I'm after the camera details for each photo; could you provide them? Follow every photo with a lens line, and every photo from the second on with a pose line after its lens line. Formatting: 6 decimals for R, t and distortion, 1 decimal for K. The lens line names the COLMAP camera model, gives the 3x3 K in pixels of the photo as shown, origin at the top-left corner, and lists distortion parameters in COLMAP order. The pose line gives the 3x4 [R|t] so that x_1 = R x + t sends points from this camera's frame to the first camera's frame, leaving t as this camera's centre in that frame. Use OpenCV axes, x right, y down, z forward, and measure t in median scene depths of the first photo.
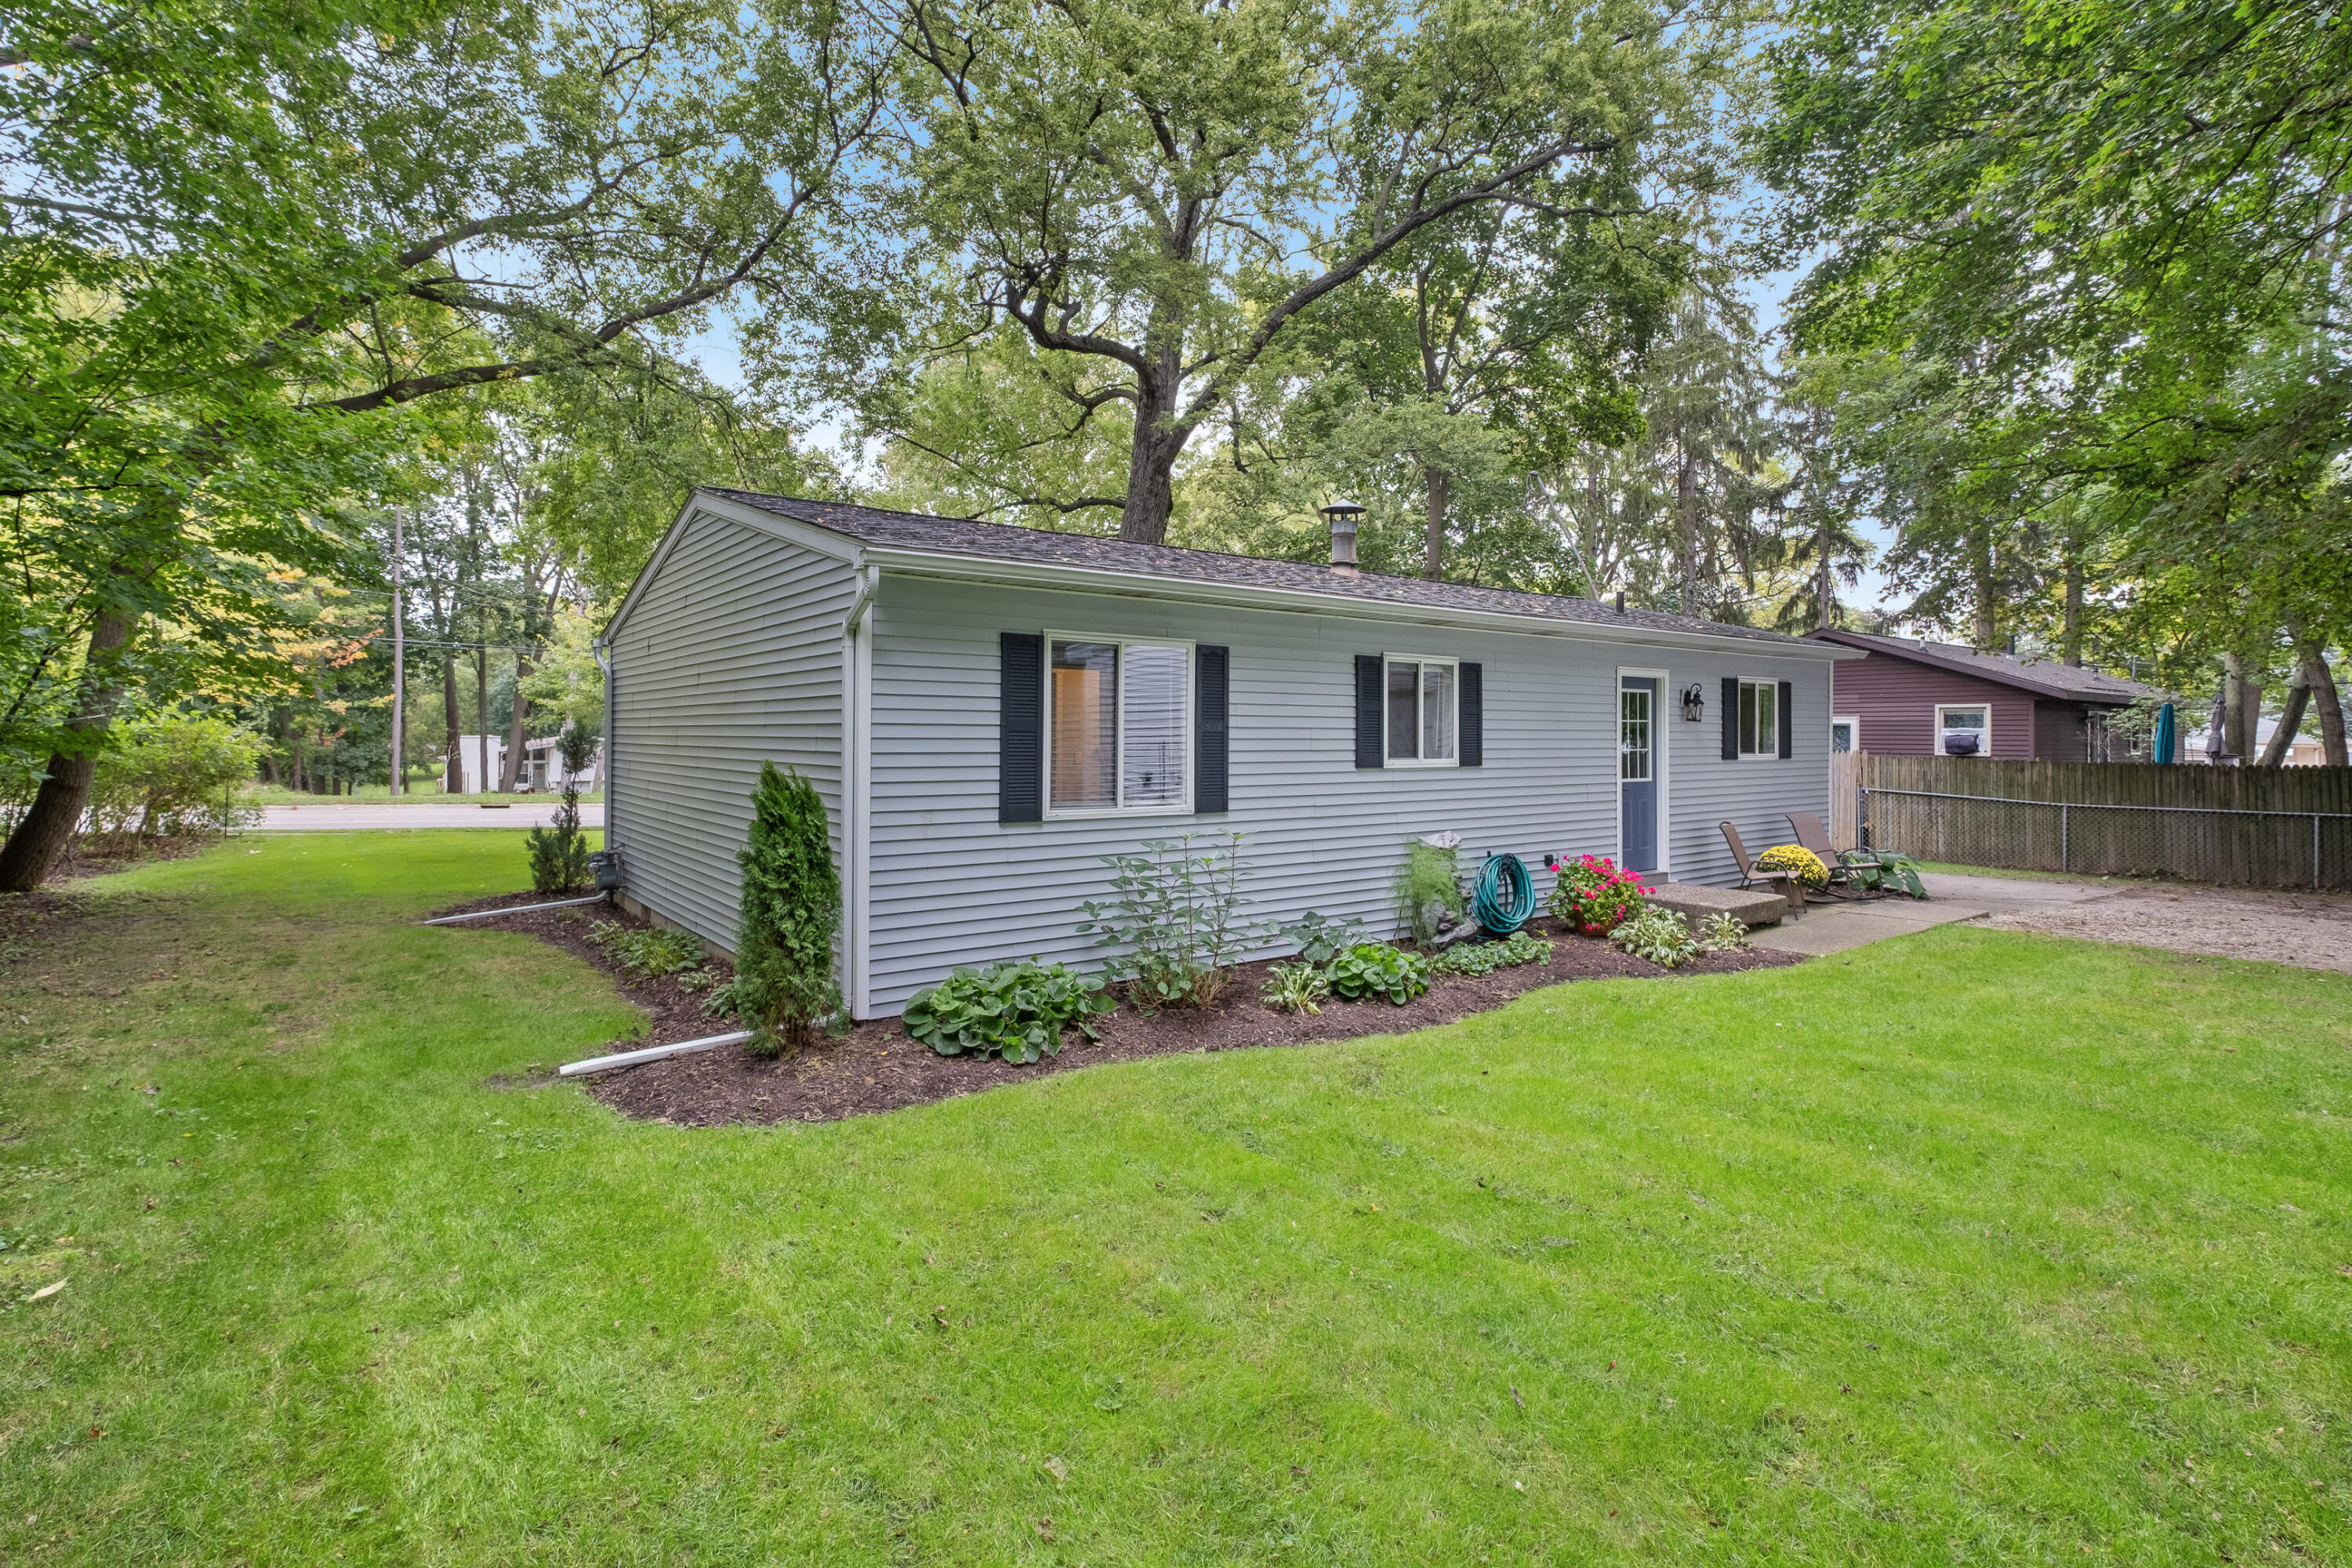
lens RADIAL K [[1163.0, 0, 1179.8], [0, 1163.0, 722.9], [0, 0, 1]] dist [-0.000627, -0.000787]
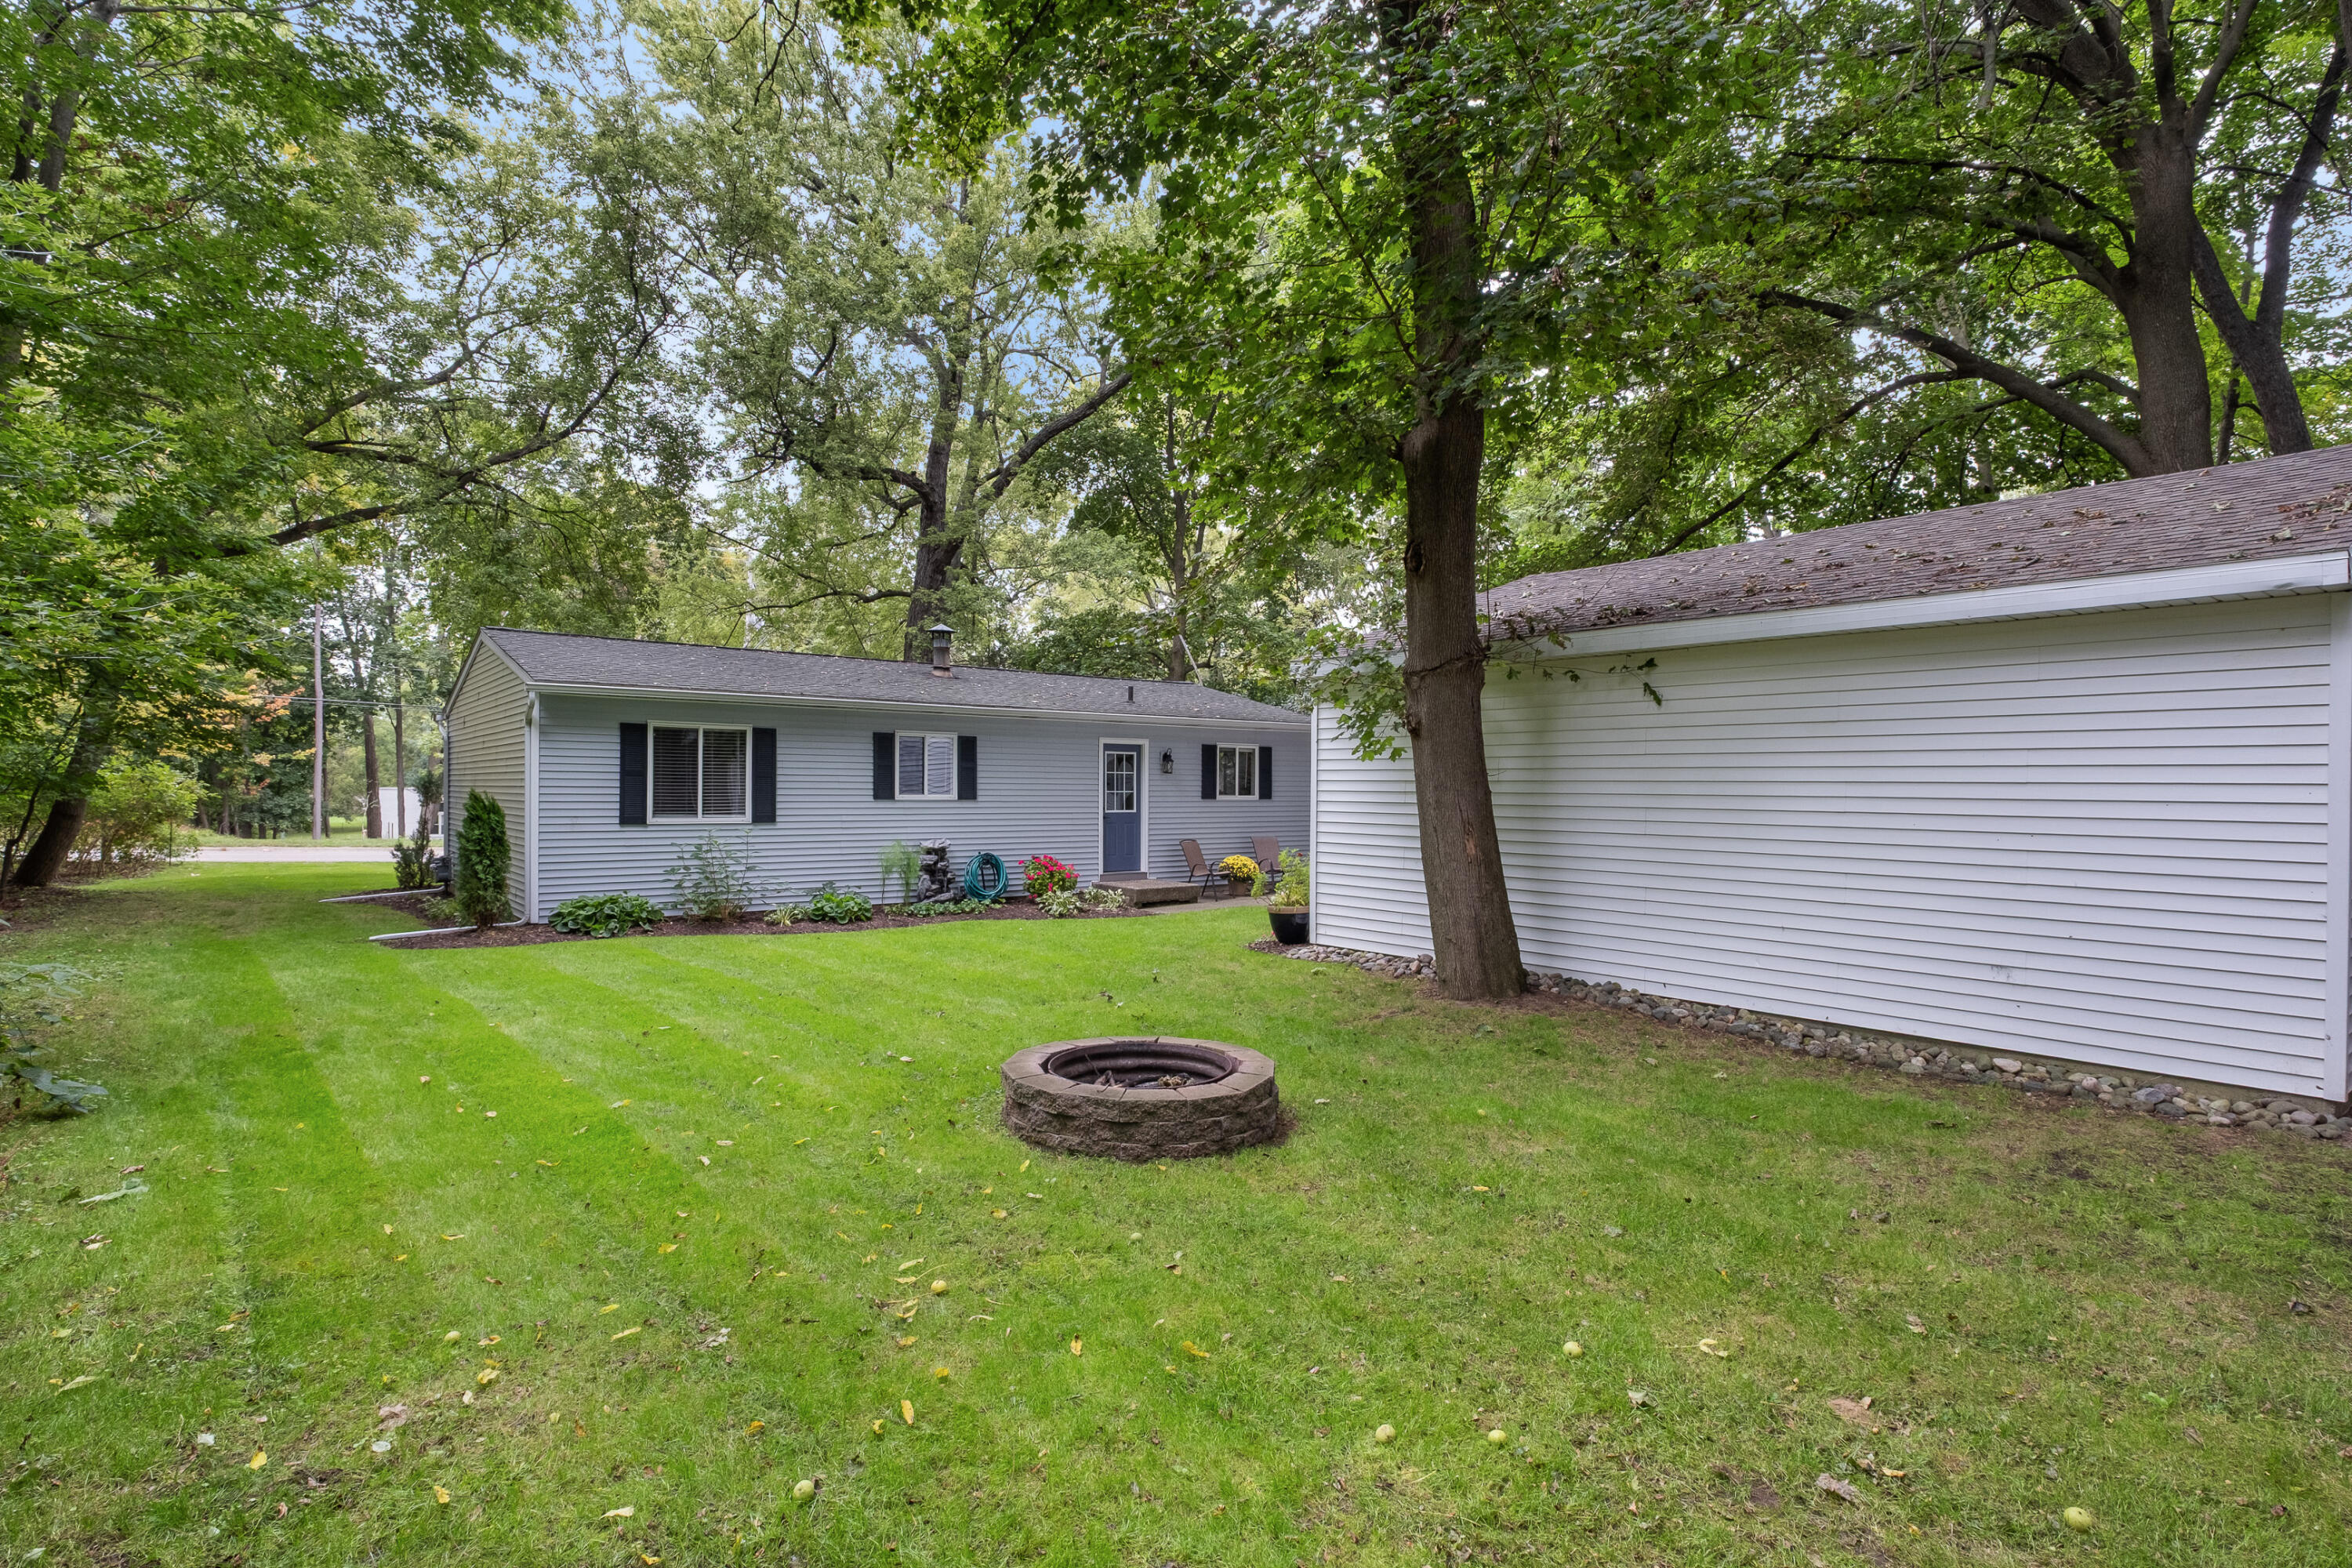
lens RADIAL K [[1187.2, 0, 1174.1], [0, 1187.2, 793.9], [0, 0, 1]] dist [-0.002767, -0.000787]
pose [[0.999602, 0.002588, 0.028082, 0.357171], [-0.002970, 0.999904, 0.013562, 0.004180], [-0.028044, -0.013640, 0.999514, -0.487599]]
